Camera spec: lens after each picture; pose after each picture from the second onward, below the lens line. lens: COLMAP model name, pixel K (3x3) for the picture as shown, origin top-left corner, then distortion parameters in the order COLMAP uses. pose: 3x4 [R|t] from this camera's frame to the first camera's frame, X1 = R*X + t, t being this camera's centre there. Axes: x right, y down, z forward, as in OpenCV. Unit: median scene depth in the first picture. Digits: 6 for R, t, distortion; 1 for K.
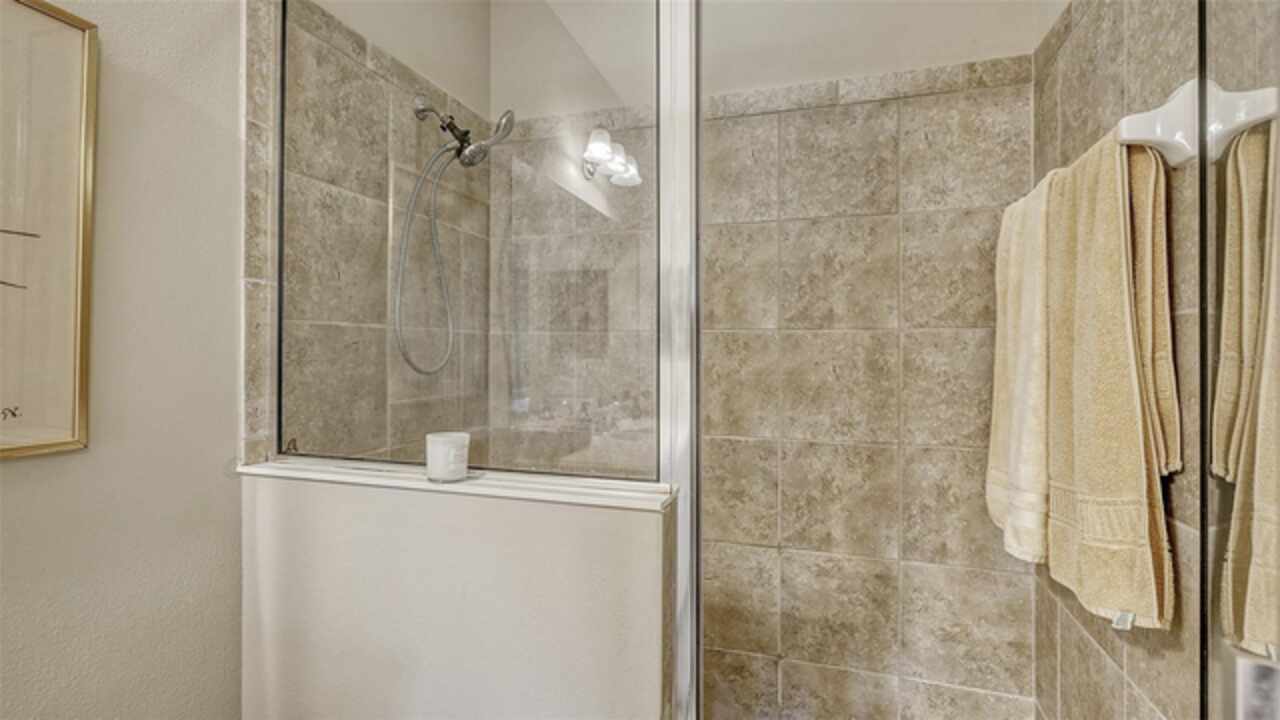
lens RADIAL K [[581.9, 0, 638.6], [0, 581.9, 353.3], [0, 0, 1]] dist [-0.006984, 0.001190]
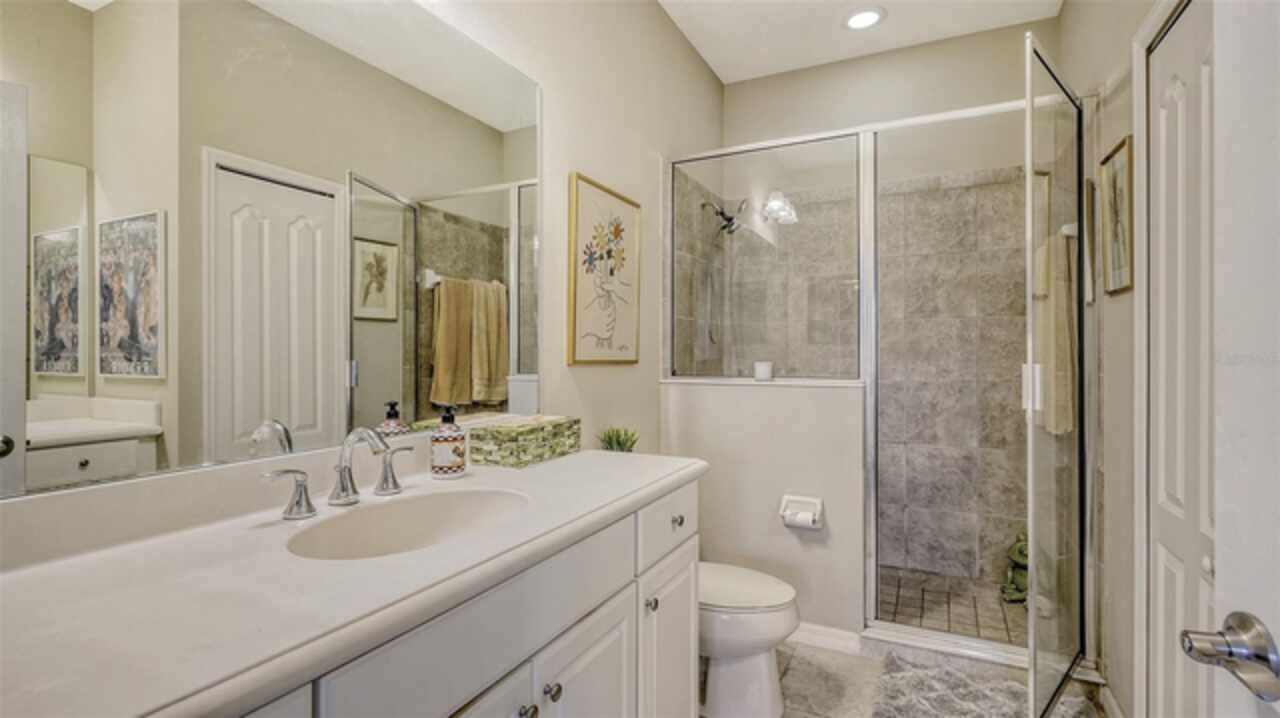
lens RADIAL K [[581.9, 0, 642.6], [0, 581.9, 360.8], [0, 0, 1]] dist [-0.006984, 0.001190]
pose [[0.987983, -0.005923, -0.154449, -0.276853], [0.007754, 0.999907, 0.011258, 0.063081], [0.154368, -0.012321, 0.987937, -0.877092]]
